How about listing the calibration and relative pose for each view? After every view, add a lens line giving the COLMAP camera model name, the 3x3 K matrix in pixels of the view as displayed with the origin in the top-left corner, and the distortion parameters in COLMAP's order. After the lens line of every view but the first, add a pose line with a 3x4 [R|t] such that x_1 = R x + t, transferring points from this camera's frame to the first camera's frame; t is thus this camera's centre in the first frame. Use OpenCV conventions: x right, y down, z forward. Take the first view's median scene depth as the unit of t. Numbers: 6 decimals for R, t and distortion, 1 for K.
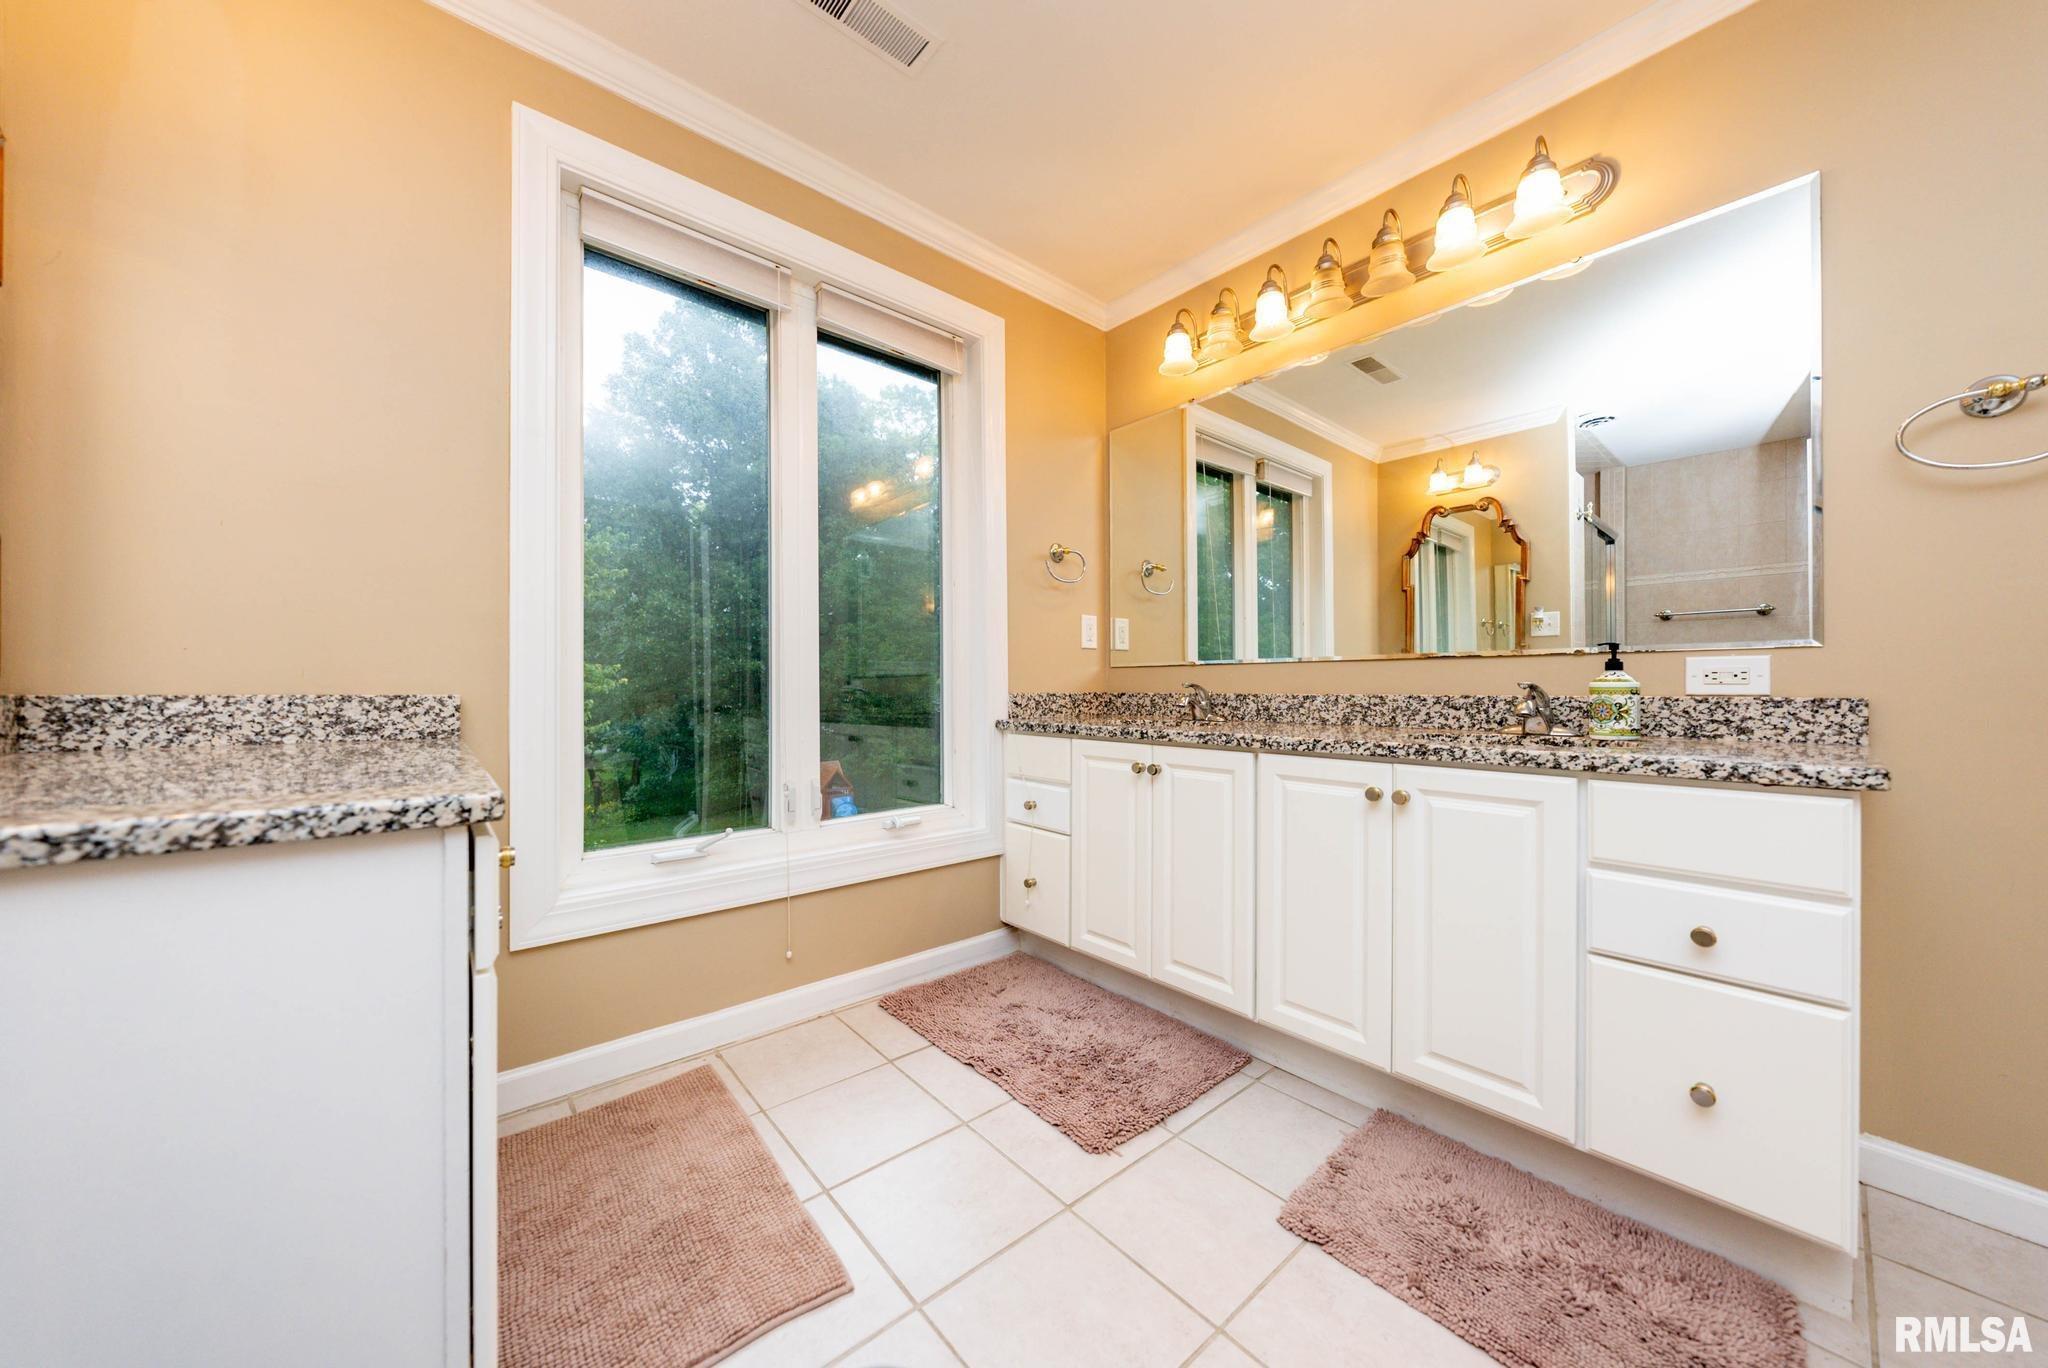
lens RADIAL K [[703.9, 0, 1021.3], [0, 703.9, 691.0], [0, 0, 1]] dist [0.000430, -0.000006]
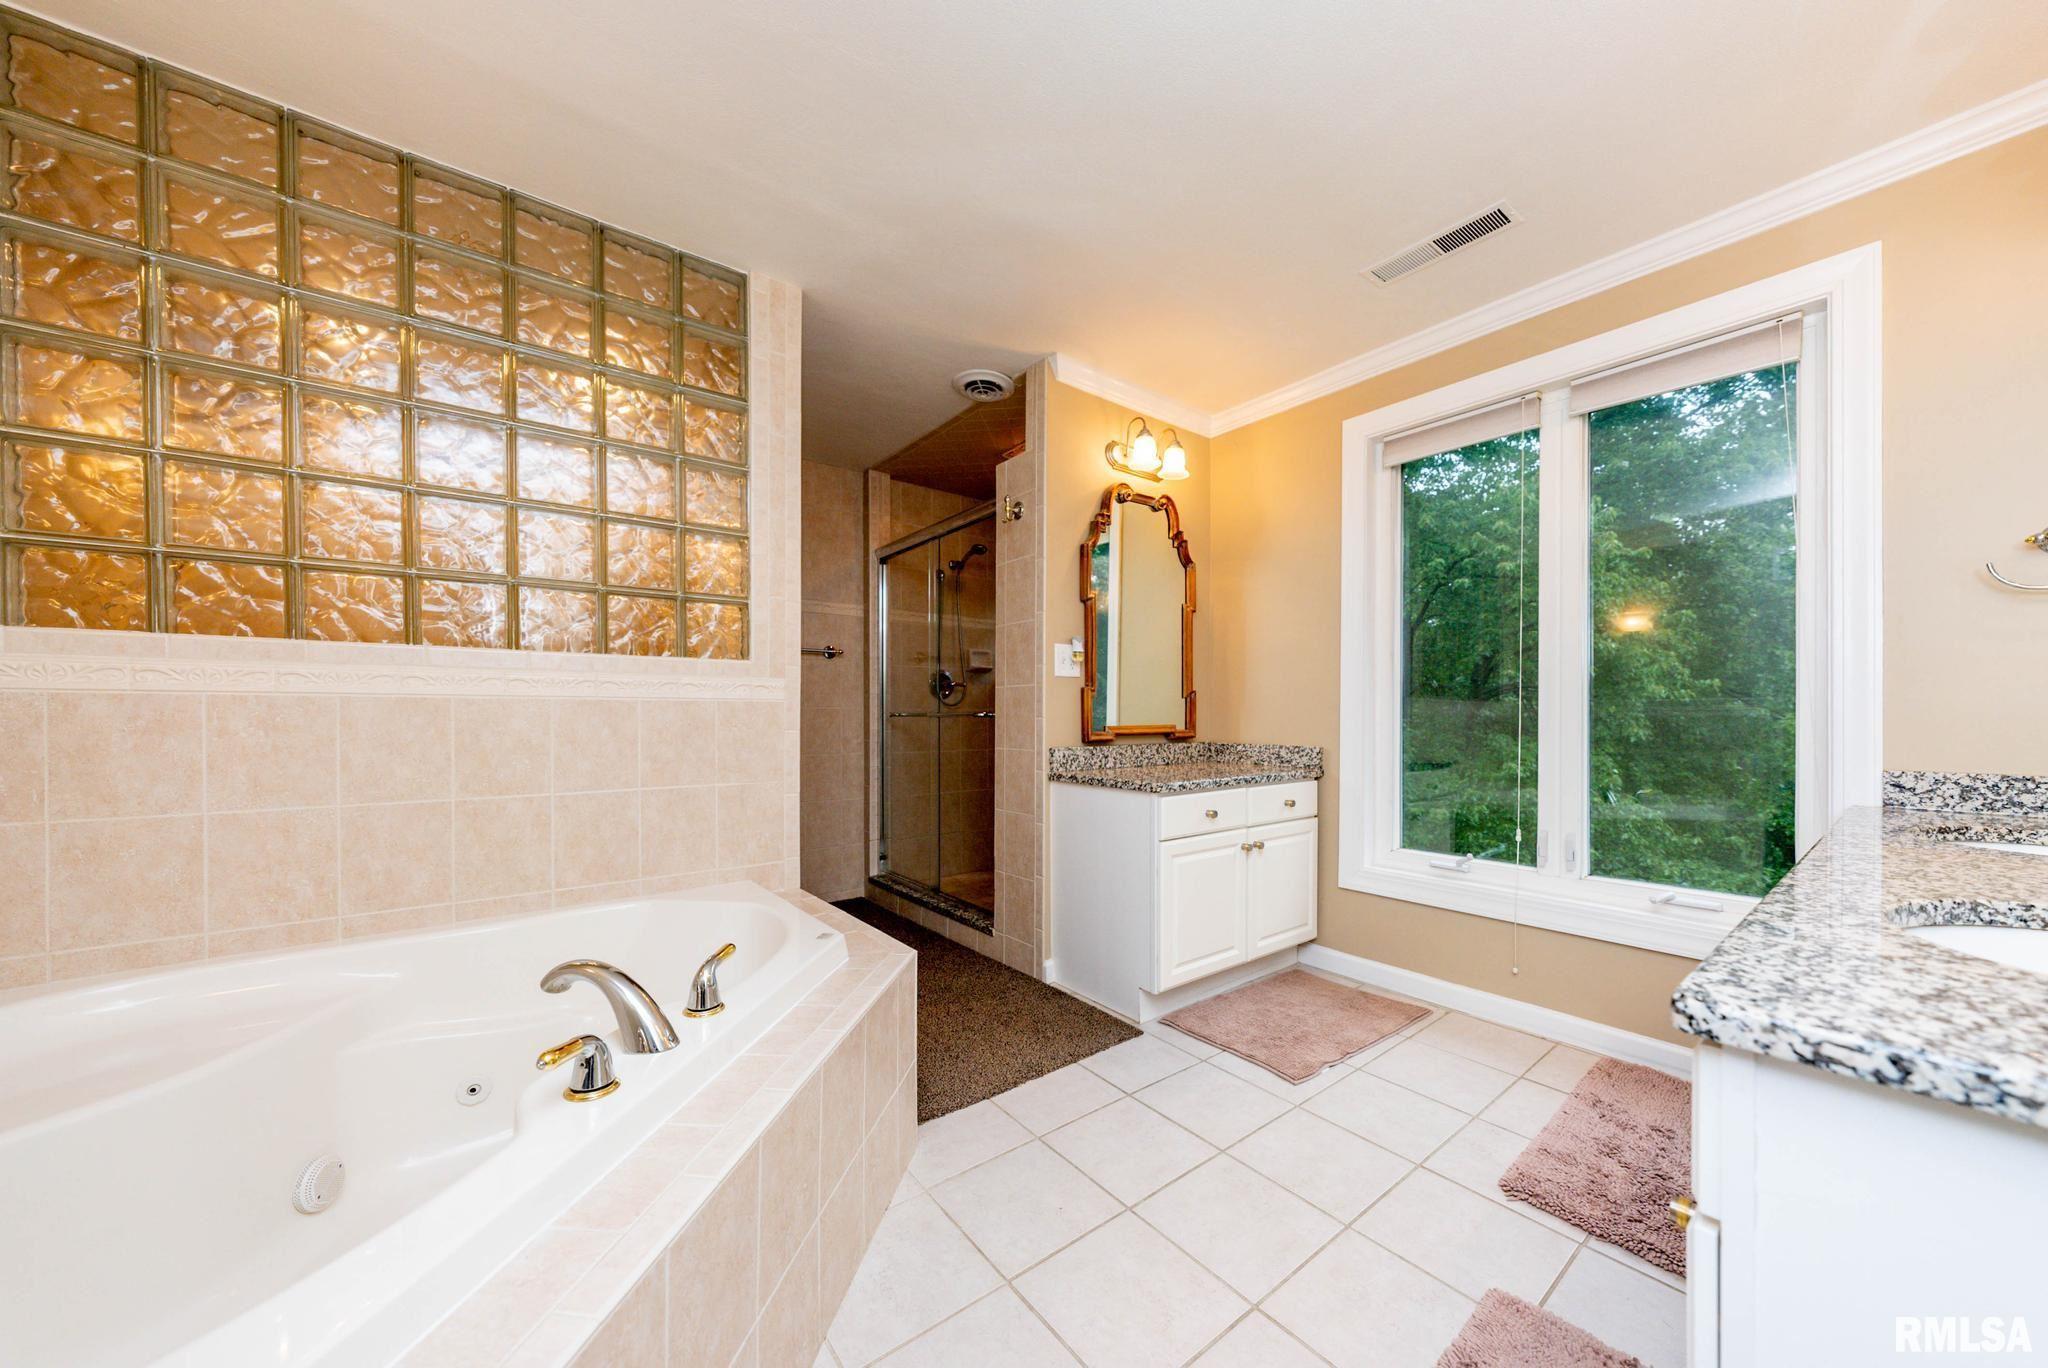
lens RADIAL K [[712.0, 0, 1023.2], [0, 712.0, 715.1], [0, 0, 1]] dist [0.001182, 0.000122]
pose [[-0.057763, 0.005516, -0.998315, 1.222519], [0.002633, 0.999982, 0.005372, -0.095522], [0.998327, -0.002318, -0.057776, 0.296492]]
